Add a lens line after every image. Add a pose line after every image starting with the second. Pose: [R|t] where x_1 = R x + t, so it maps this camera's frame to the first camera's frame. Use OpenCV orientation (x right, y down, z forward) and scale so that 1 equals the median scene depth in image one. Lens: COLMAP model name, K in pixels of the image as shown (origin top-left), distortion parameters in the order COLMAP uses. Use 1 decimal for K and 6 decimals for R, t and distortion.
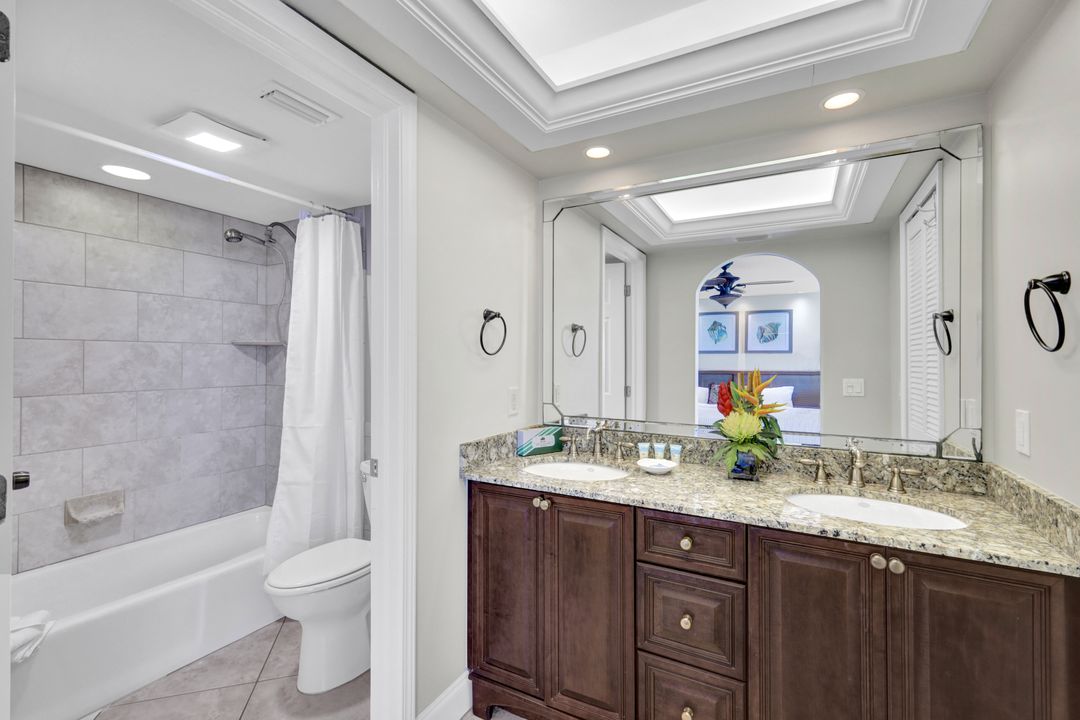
lens RADIAL K [[472.8, 0, 542.6], [0, 472.8, 354.1], [0, 0, 1]] dist [0.001755, 0.000134]
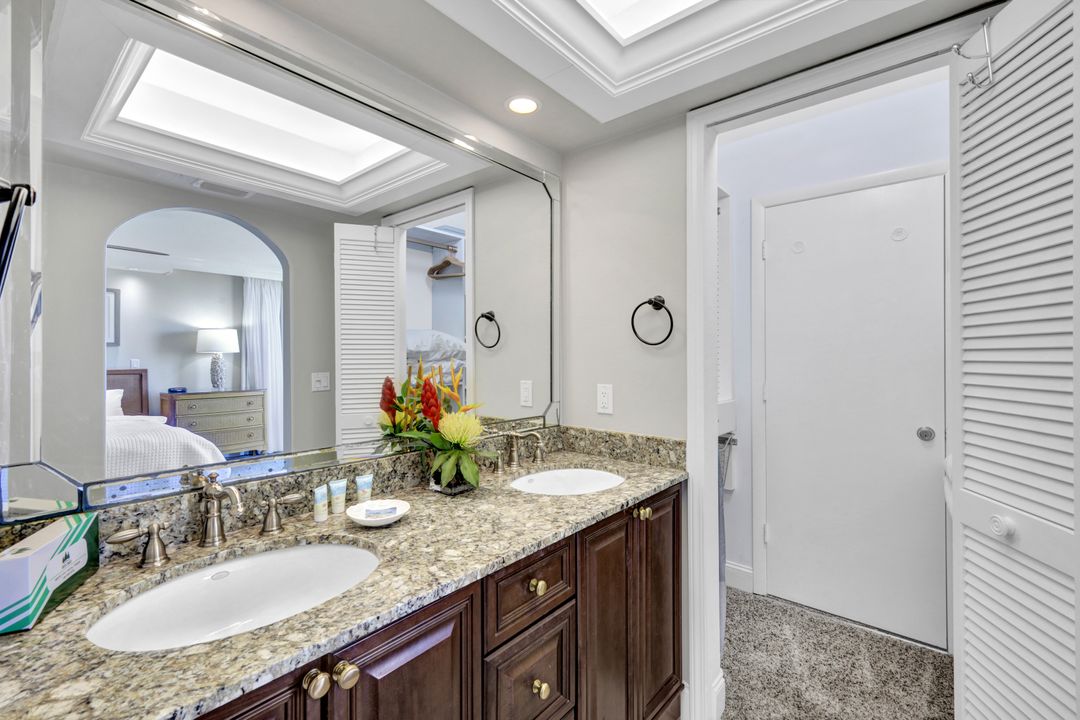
lens RADIAL K [[472.8, 0, 542.6], [0, 472.8, 354.1], [0, 0, 1]] dist [0.001755, 0.000134]
pose [[0.201148, -0.000826, 0.979561, -0.317257], [-0.007330, 0.999970, 0.002348, 0.015779], [-0.979533, -0.007652, 0.201136, 0.604115]]
